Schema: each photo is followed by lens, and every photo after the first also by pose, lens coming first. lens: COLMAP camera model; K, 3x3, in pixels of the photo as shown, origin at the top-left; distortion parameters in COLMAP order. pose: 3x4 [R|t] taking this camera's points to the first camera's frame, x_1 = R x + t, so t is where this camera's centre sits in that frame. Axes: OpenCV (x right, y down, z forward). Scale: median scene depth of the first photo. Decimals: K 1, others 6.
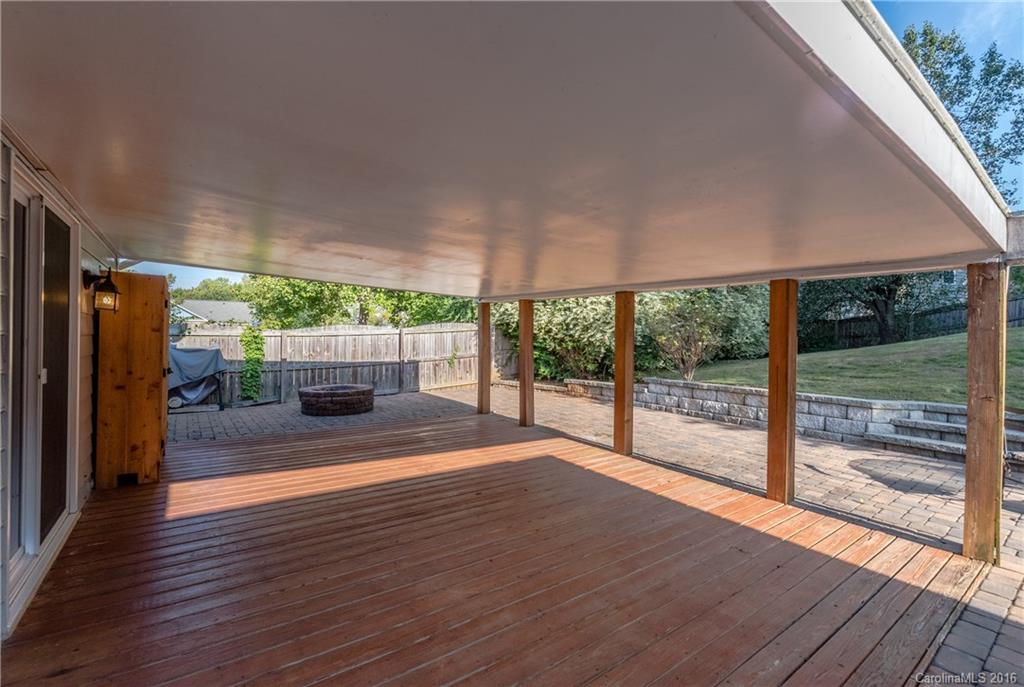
lens RADIAL K [[454.3, 0, 507.7], [0, 454.3, 338.9], [0, 0, 1]] dist [0.000161, -0.000026]
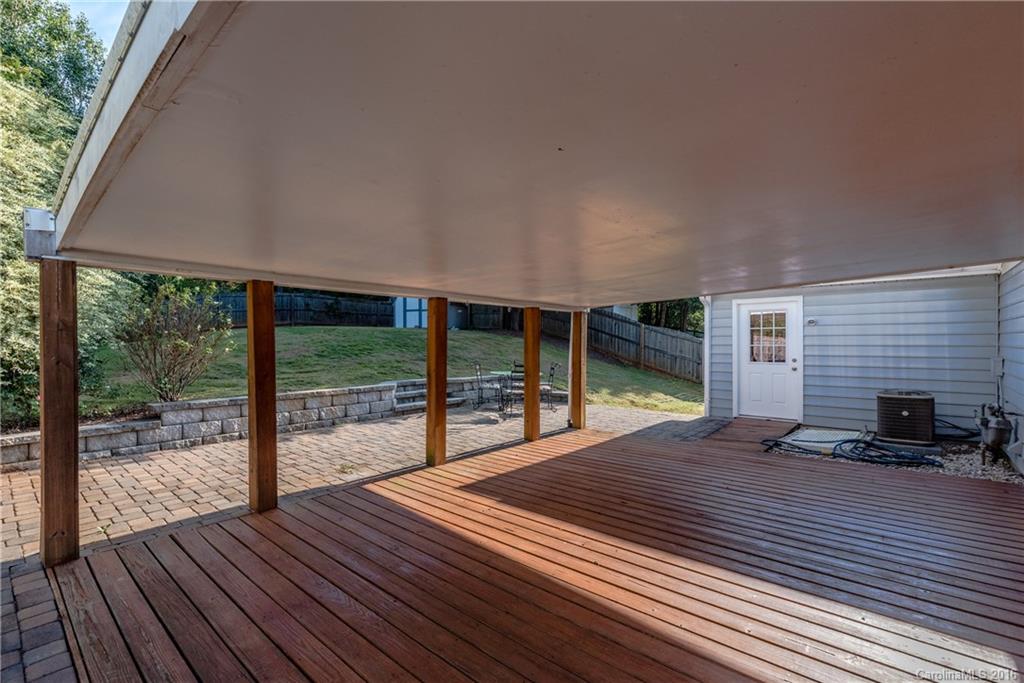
lens RADIAL K [[444.5, 0, 507.6], [0, 444.5, 341.5], [0, 0, 1]] dist [0.001752, 0.000047]
pose [[-0.212183, -0.019781, 0.977030, -0.521805], [0.005879, 0.999751, 0.021518, -0.020307], [-0.977212, 0.010309, -0.212013, 0.786235]]
